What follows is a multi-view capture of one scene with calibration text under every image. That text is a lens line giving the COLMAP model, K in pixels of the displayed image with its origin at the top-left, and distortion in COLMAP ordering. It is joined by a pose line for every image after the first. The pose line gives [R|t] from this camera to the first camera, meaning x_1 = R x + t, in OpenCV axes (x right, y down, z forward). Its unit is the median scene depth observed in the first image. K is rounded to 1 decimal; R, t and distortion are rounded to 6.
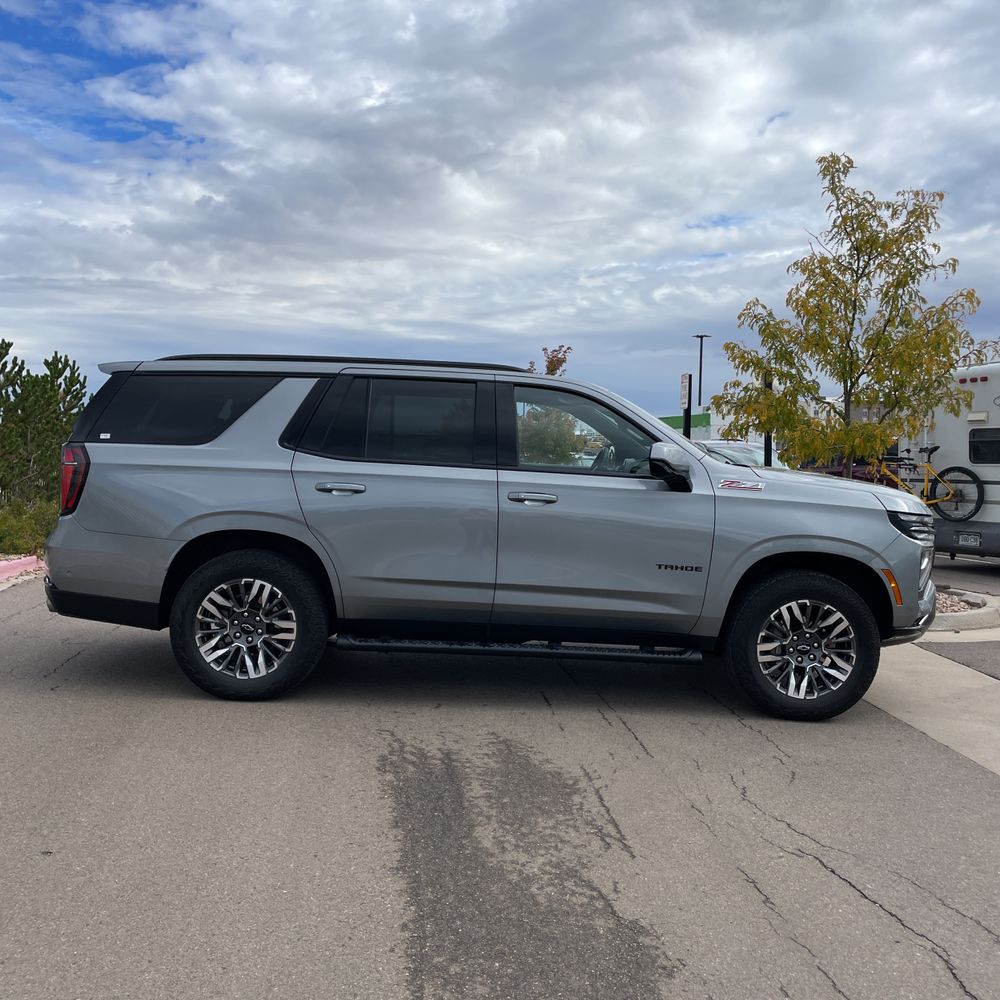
lens RADIAL K [[1032.5, 0, 517.3], [0, 1032.5, 514.1], [0, 0, 1]] dist [0.026527, 0.000000]
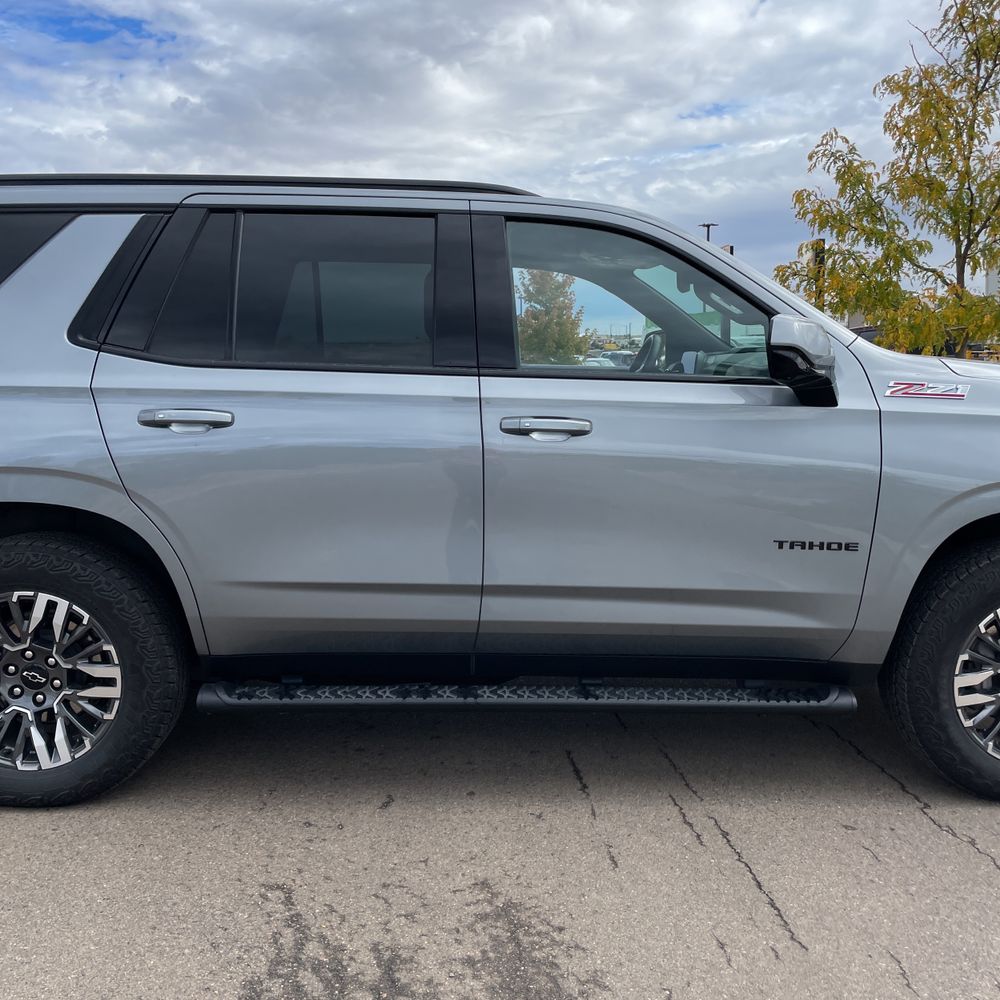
lens RADIAL K [[1032.5, 0, 525.2], [0, 1032.5, 506.0], [0, 0, 1]] dist [0.026527, 0.000000]
pose [[0.999511, -0.030055, 0.008624, -0.001802], [0.029227, 0.996046, 0.083899, -0.019474], [-0.011112, -0.083605, 0.996437, 0.450824]]
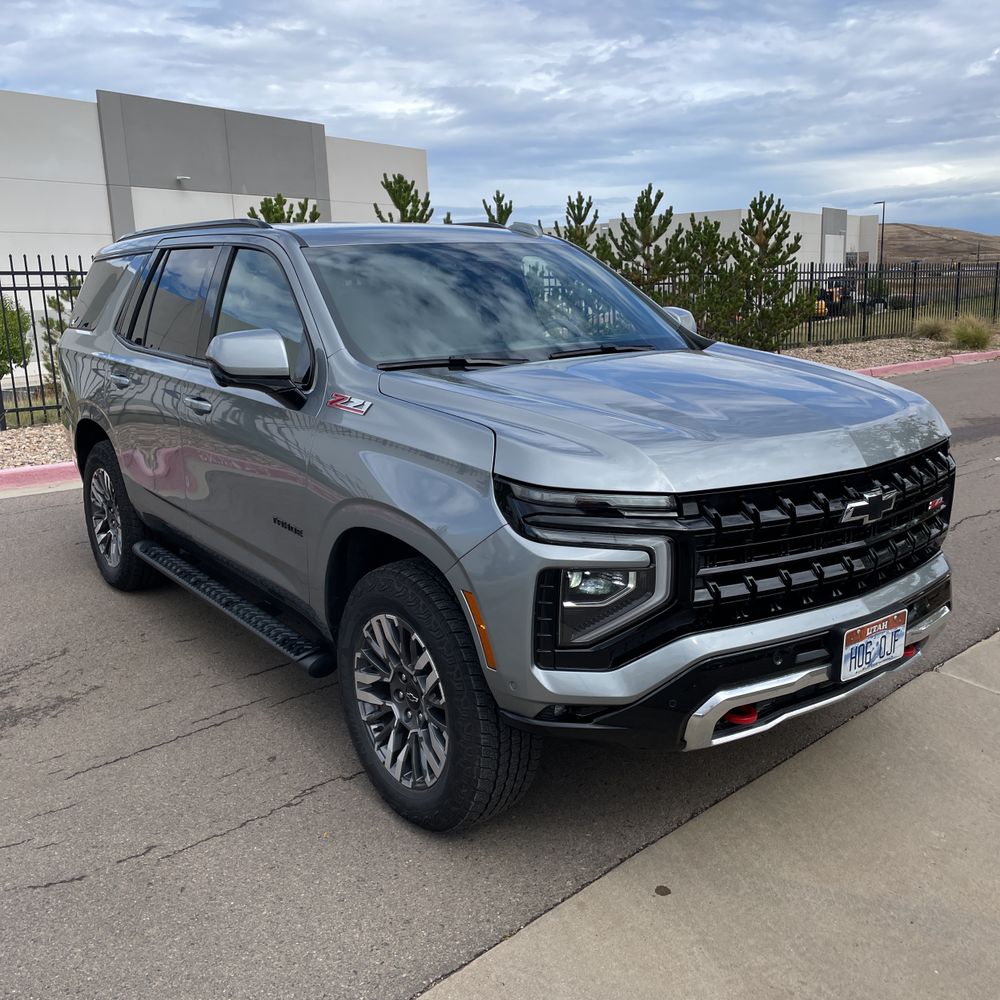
lens RADIAL K [[1032.5, 0, 497.7], [0, 1032.5, 478.4], [0, 0, 1]] dist [0.026527, 0.000000]
pose [[0.568168, 0.117246, -0.814518, 0.757043], [-0.008272, 0.990562, 0.136816, -0.067804], [0.822871, -0.070996, 0.563775, 0.735096]]
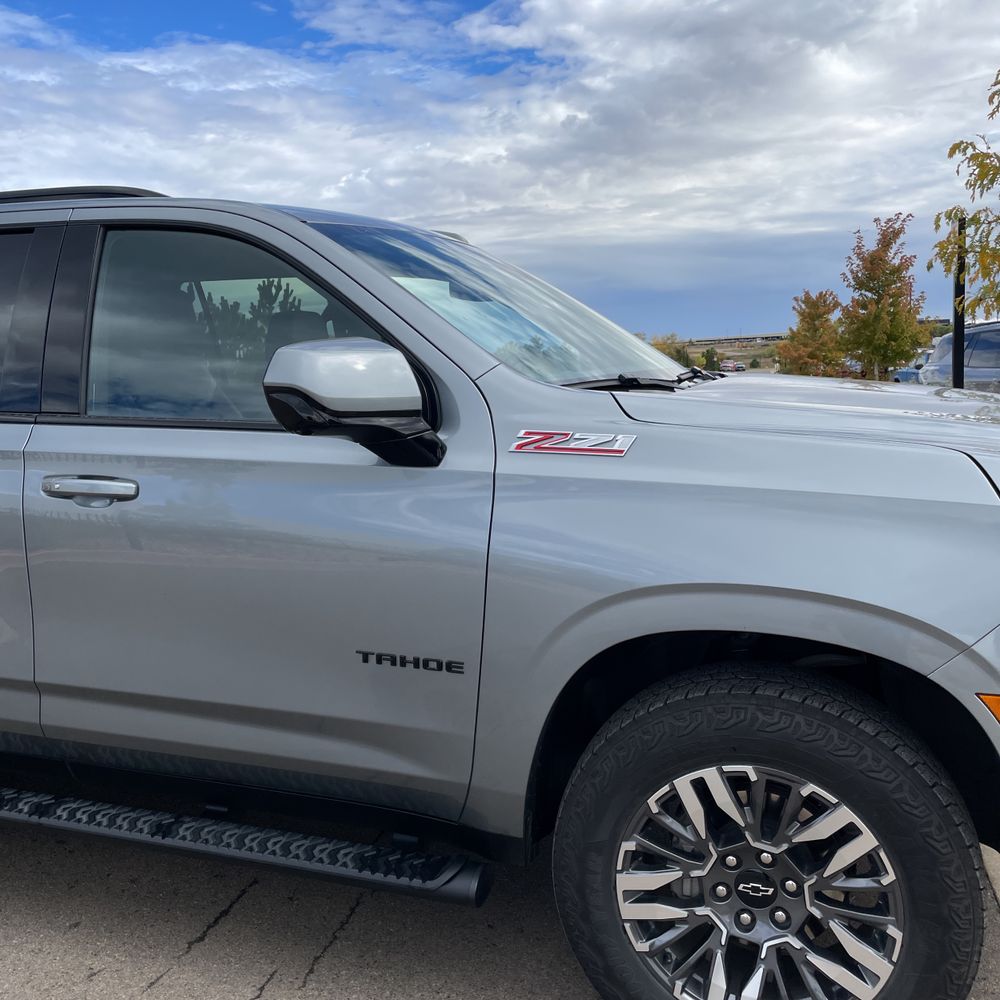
lens RADIAL K [[1032.5, 0, 502.3], [0, 1032.5, 490.8], [0, 0, 1]] dist [0.026527, 0.000000]
pose [[0.932380, -0.015405, -0.361151, 0.330016], [0.039022, 0.997542, 0.058192, -0.033711], [0.359367, -0.068350, 0.930690, 0.648017]]
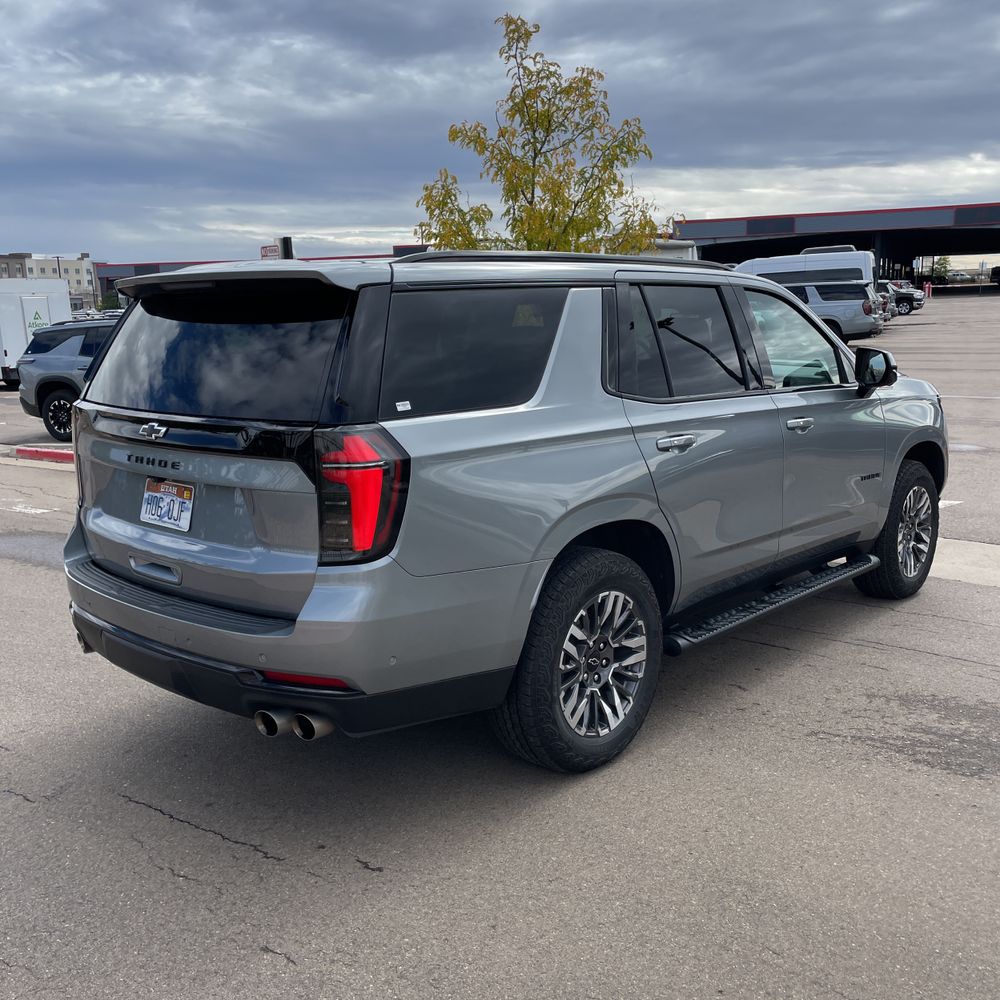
lens RADIAL K [[1032.5, 0, 518.2], [0, 1032.5, 503.3], [0, 0, 1]] dist [0.026527, 0.000000]
pose [[0.677547, -0.177961, 0.713625, -0.757620], [0.087085, 0.982871, 0.162422, -0.108027], [-0.730306, -0.047903, 0.681439, 0.570467]]
